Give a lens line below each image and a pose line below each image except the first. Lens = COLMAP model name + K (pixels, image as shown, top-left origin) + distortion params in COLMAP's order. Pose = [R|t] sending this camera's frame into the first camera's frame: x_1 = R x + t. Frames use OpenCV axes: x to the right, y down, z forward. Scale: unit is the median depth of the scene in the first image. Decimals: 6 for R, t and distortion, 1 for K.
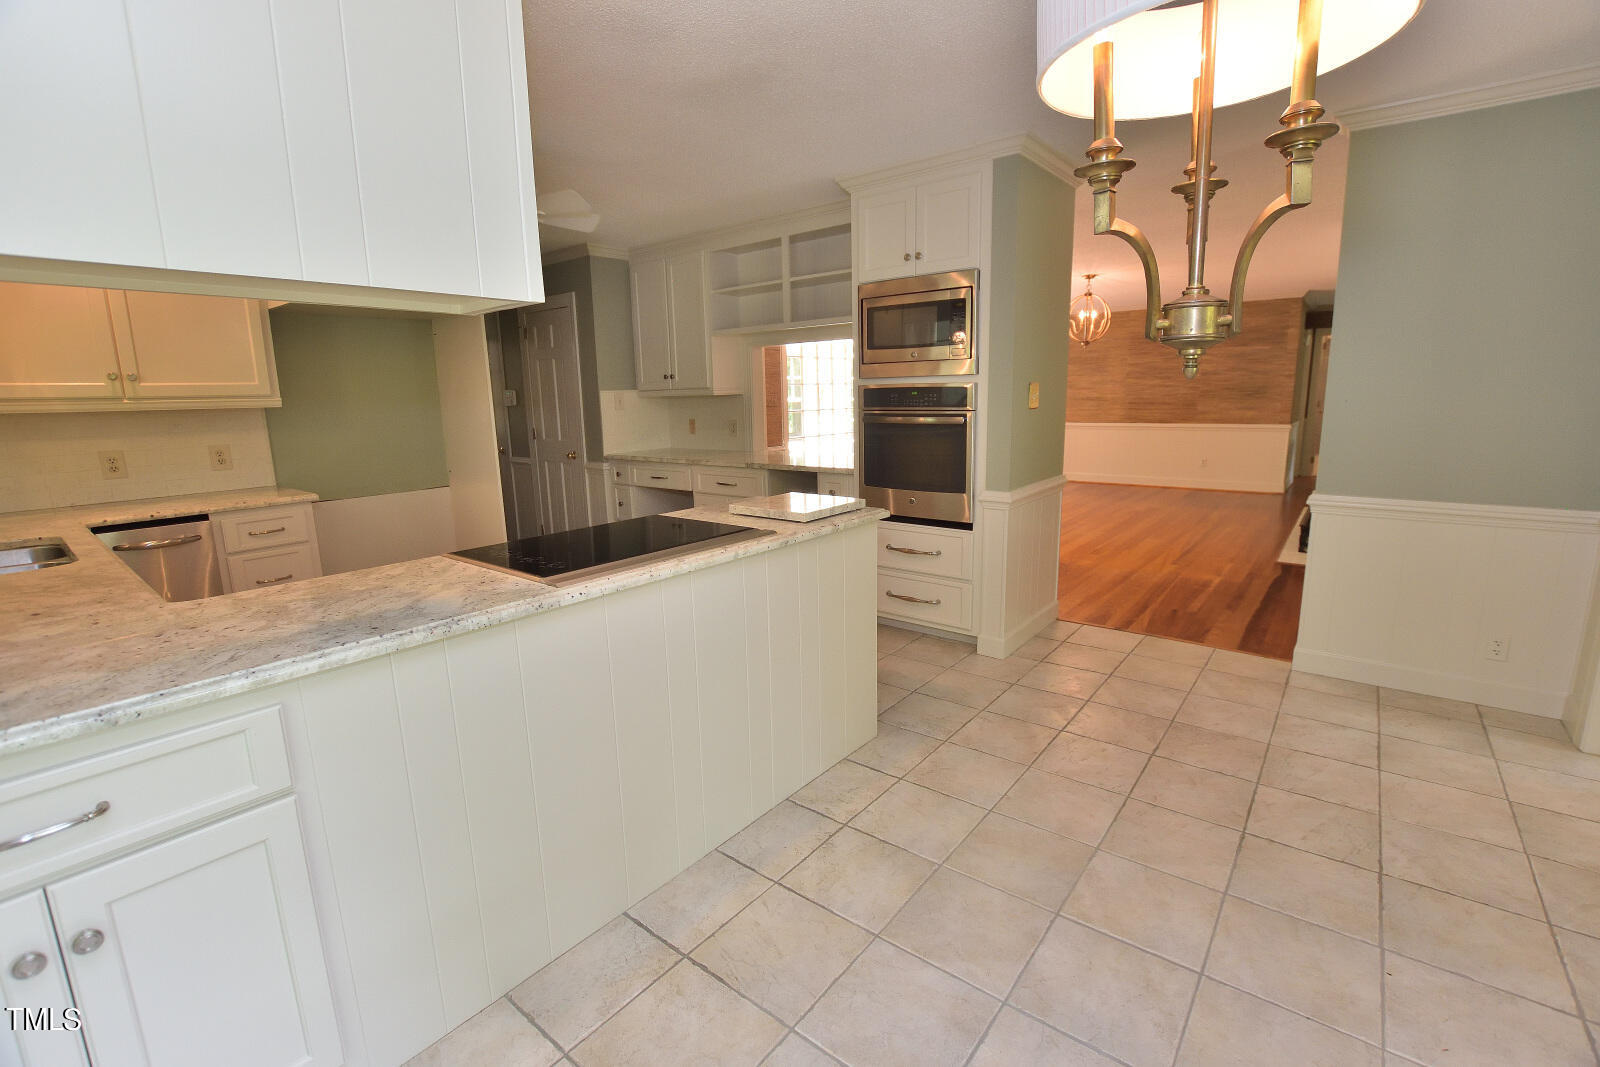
lens RADIAL K [[703.4, 0, 804.8], [0, 703.4, 530.9], [0, 0, 1]] dist [-0.033144, 0.005298]
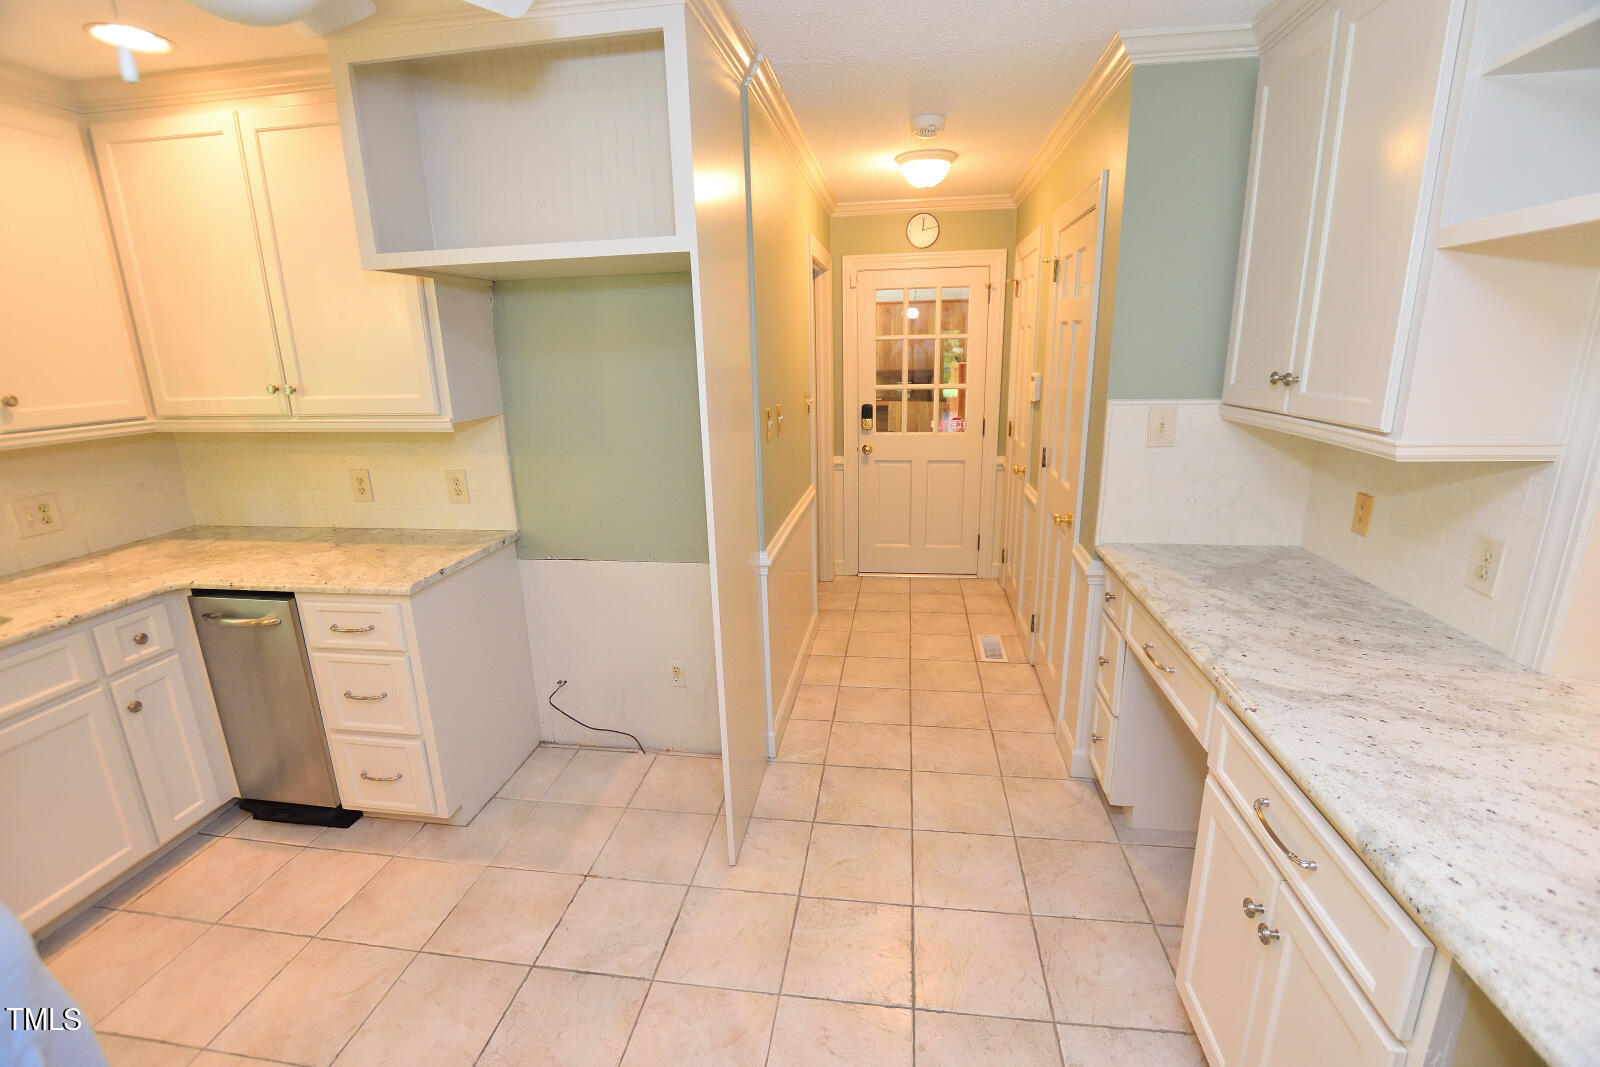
lens RADIAL K [[703.4, 0, 808.9], [0, 703.4, 528.2], [0, 0, 1]] dist [-0.033144, 0.005298]
pose [[0.513586, 0.229508, -0.826774, -0.026372], [-0.156205, 0.972470, 0.172919, -0.383076], [0.843699, 0.040337, 0.535298, 1.389798]]
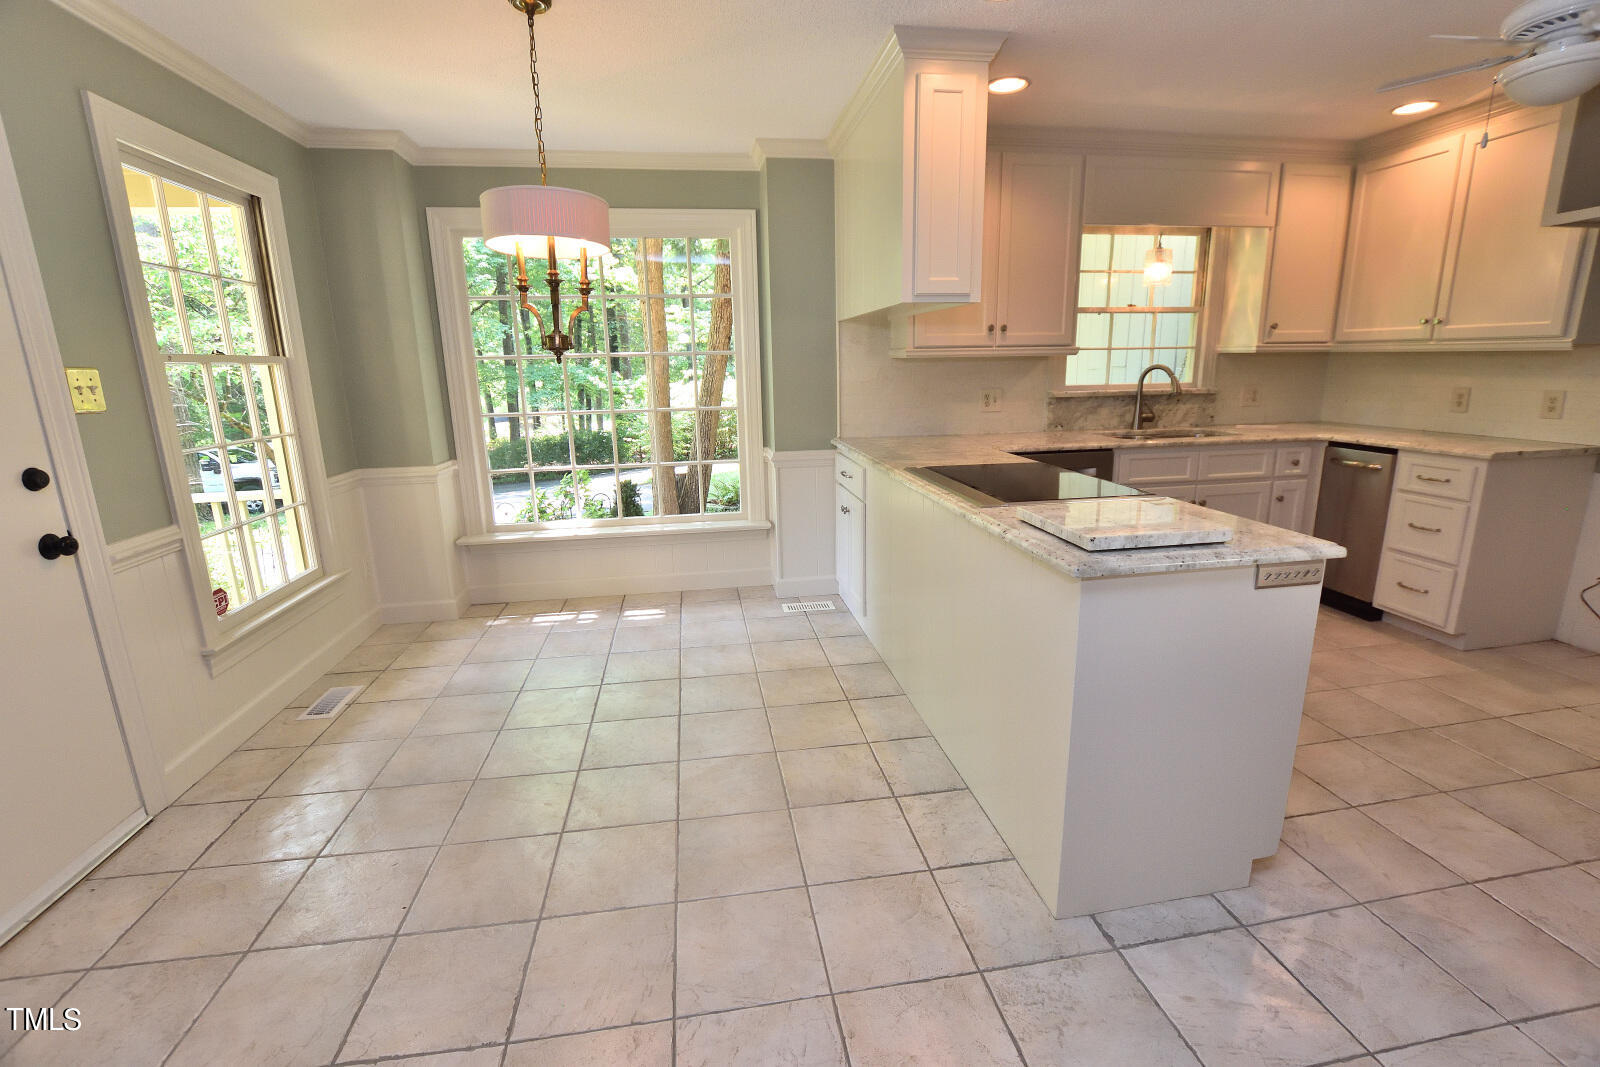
lens RADIAL K [[703.4, 0, 803.3], [0, 703.4, 527.5], [0, 0, 1]] dist [-0.033144, 0.005298]
pose [[-0.668729, 0.201857, -0.715581, 0.736679], [-0.107968, 0.925874, 0.362077, -0.264238], [0.735625, 0.319391, -0.597364, 1.302400]]
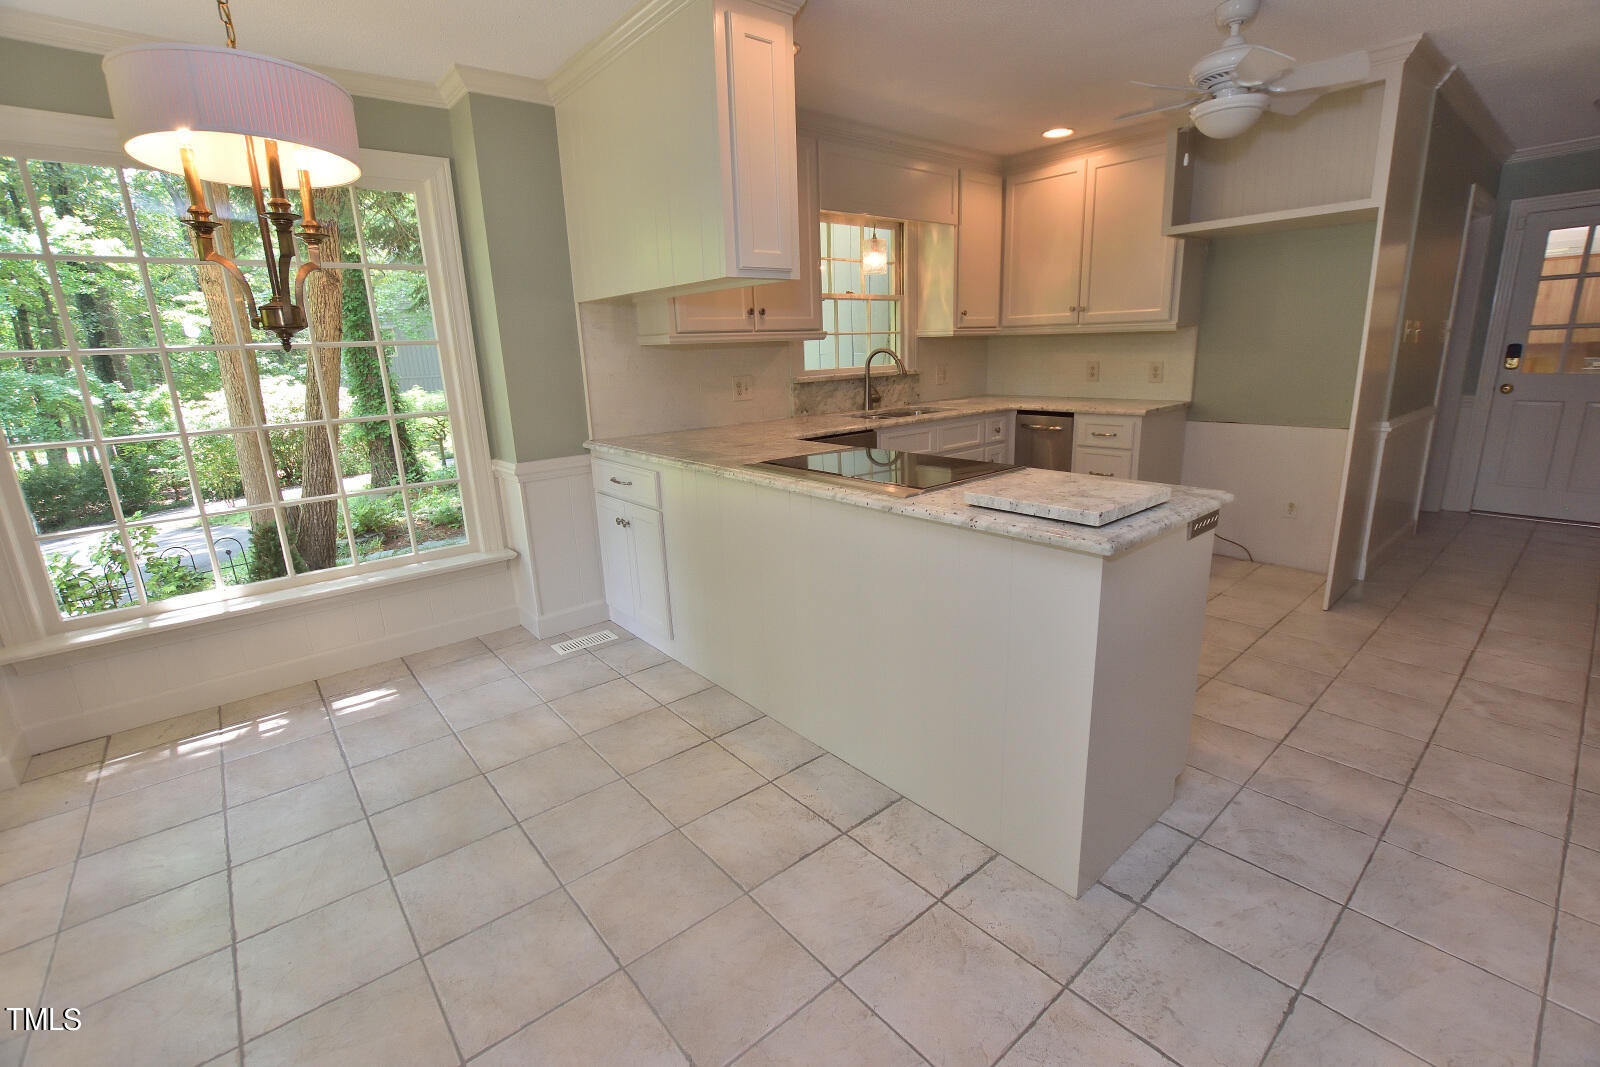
lens RADIAL K [[703.4, 0, 804.5], [0, 703.4, 528.9], [0, 0, 1]] dist [-0.033144, 0.005298]
pose [[-0.187906, 0.272253, -0.943700, 0.751367], [-0.149273, 0.941738, 0.301409, -0.187640], [0.970777, 0.197506, -0.136318, 0.941865]]
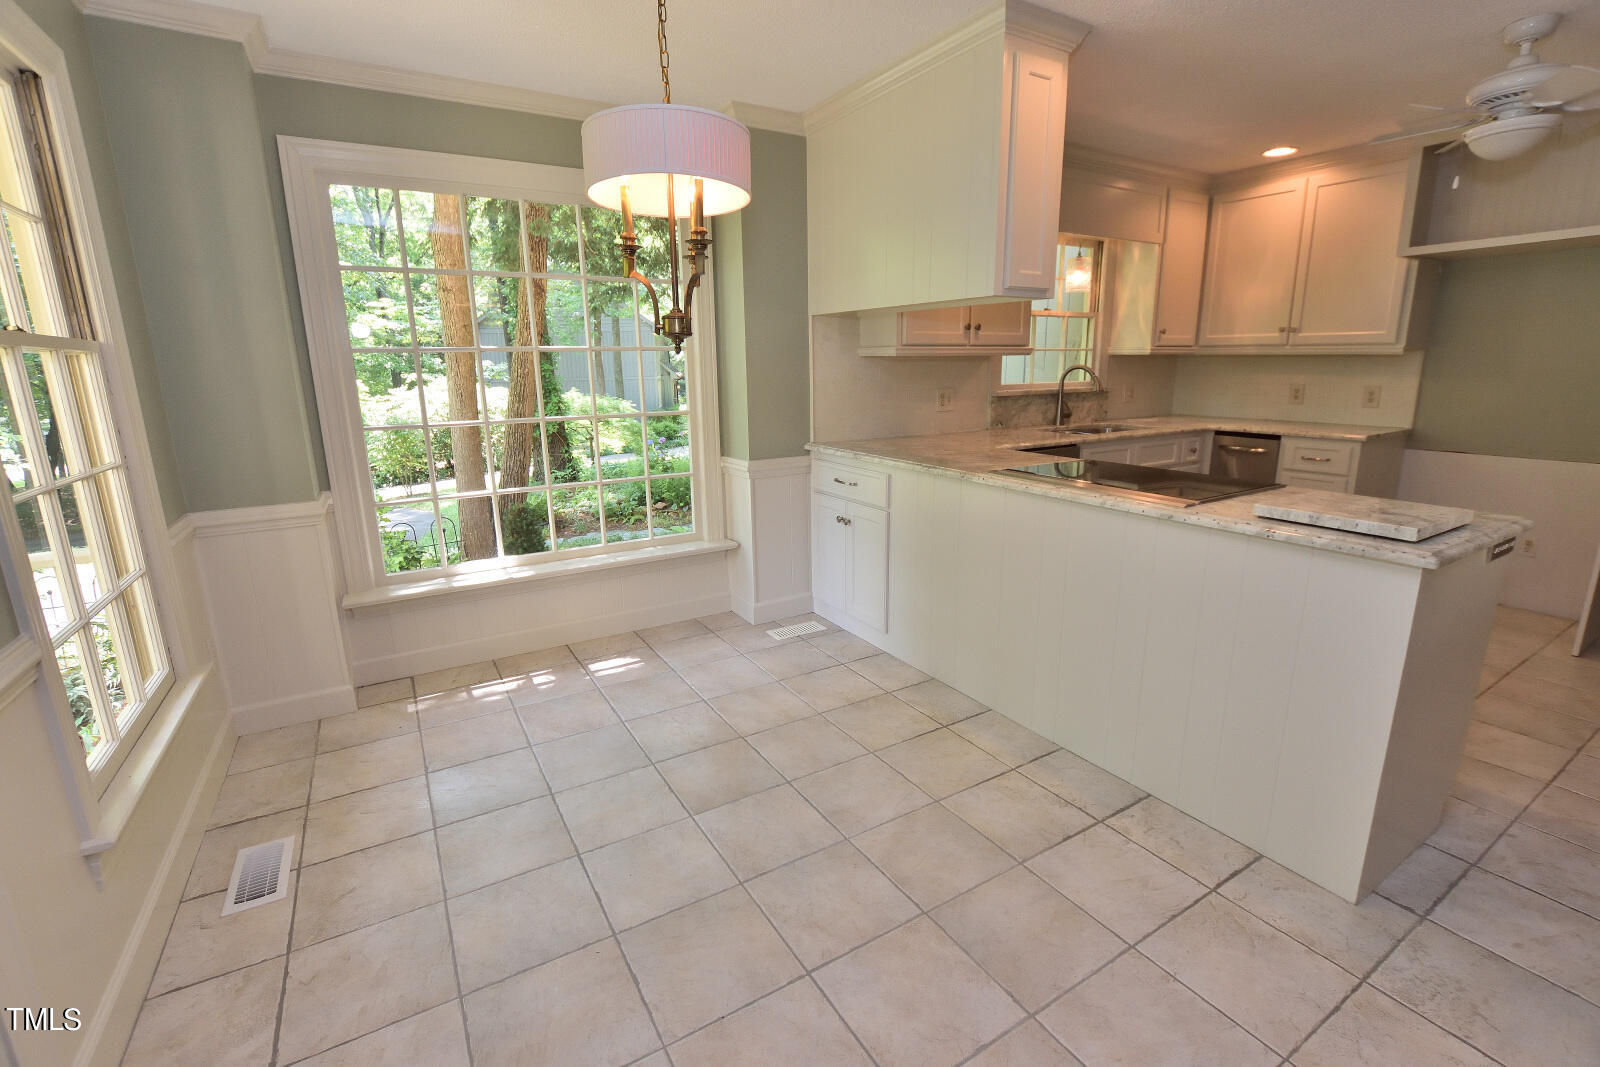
lens RADIAL K [[703.4, 0, 806.1], [0, 703.4, 531.0], [0, 0, 1]] dist [-0.033144, 0.005298]
pose [[-0.342024, 0.243551, -0.907581, 0.888157], [-0.158123, 0.937140, 0.311072, -0.158950], [0.926292, 0.249904, -0.282013, 0.758541]]
